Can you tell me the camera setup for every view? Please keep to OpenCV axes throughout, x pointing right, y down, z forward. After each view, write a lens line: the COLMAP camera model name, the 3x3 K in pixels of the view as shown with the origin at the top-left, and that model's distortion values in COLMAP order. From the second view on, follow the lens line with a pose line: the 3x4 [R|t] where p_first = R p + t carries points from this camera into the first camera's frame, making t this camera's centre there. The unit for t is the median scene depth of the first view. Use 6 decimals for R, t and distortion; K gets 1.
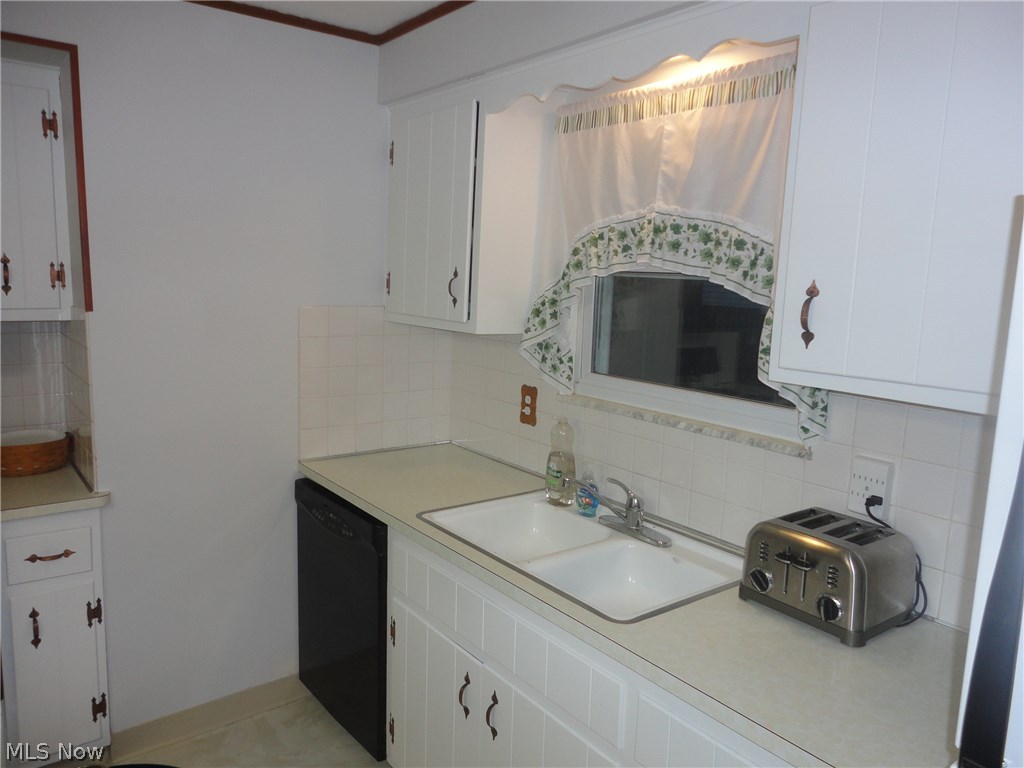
lens RADIAL K [[743.9, 0, 512.0], [0, 743.9, 384.0], [0, 0, 1]] dist [0.005922, -0.003779]
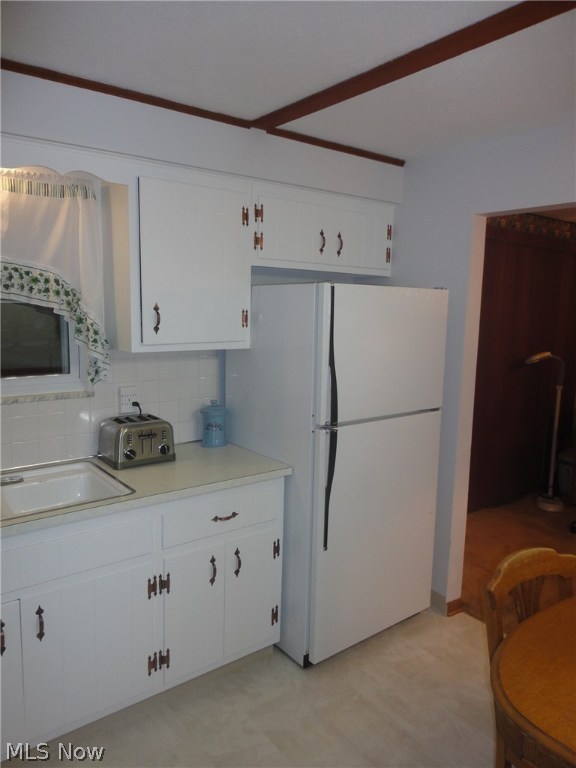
lens RADIAL K [[557.9, 0, 288.0], [0, 557.9, 384.0], [0, 0, 1]] dist [0.005922, -0.003779]
pose [[-0.018471, -0.176562, 0.984116, -0.989670], [0.138331, 0.974367, 0.177409, -0.112022], [-0.990214, 0.139411, 0.006427, 0.492856]]
